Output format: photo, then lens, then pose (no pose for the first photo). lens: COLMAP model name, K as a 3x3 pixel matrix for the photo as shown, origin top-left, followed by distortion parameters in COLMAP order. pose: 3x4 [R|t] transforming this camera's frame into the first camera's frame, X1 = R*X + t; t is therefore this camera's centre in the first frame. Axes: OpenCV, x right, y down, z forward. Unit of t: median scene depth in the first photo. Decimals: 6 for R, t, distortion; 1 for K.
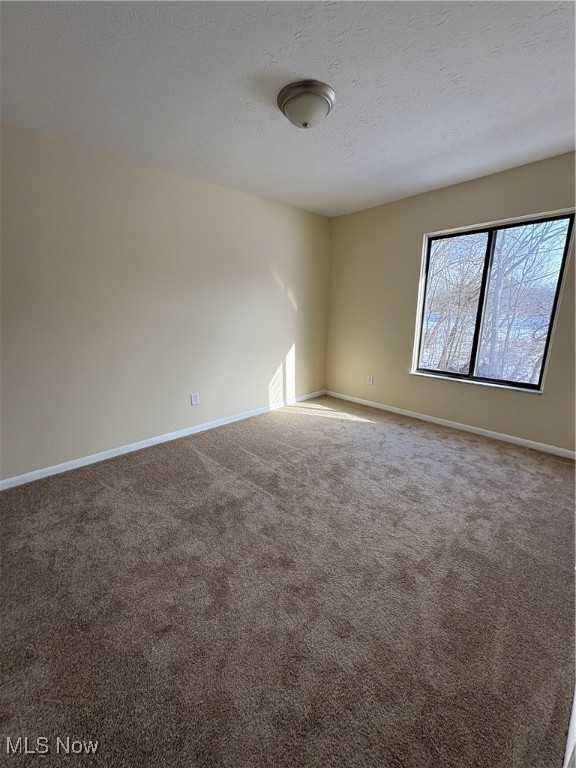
lens RADIAL K [[305.8, 0, 289.2], [0, 305.8, 384.6], [0, 0, 1]] dist [0.001950, 0.000152]
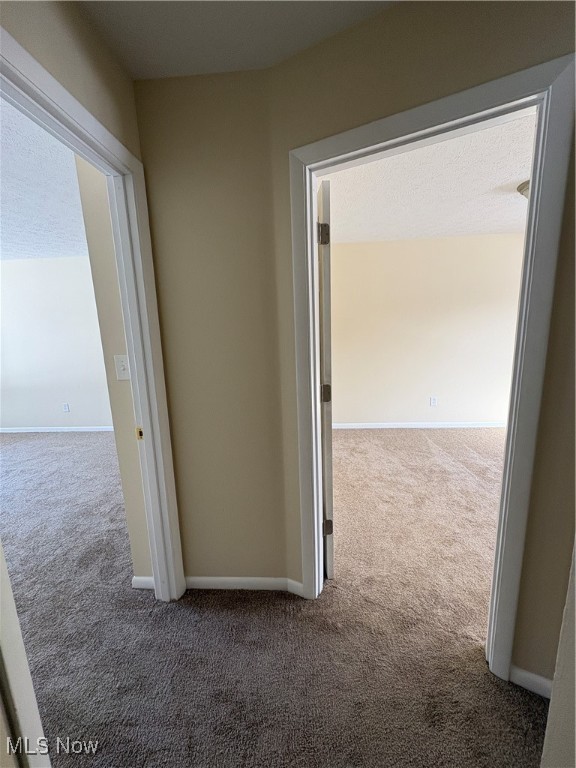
lens RADIAL K [[305.8, 0, 291.7], [0, 305.8, 385.2], [0, 0, 1]] dist [0.001950, 0.000152]
pose [[0.695736, 0.113114, -0.709335, 0.298818], [-0.148836, 0.988793, 0.011696, 0.086028], [0.702708, 0.097437, 0.704775, -0.550316]]
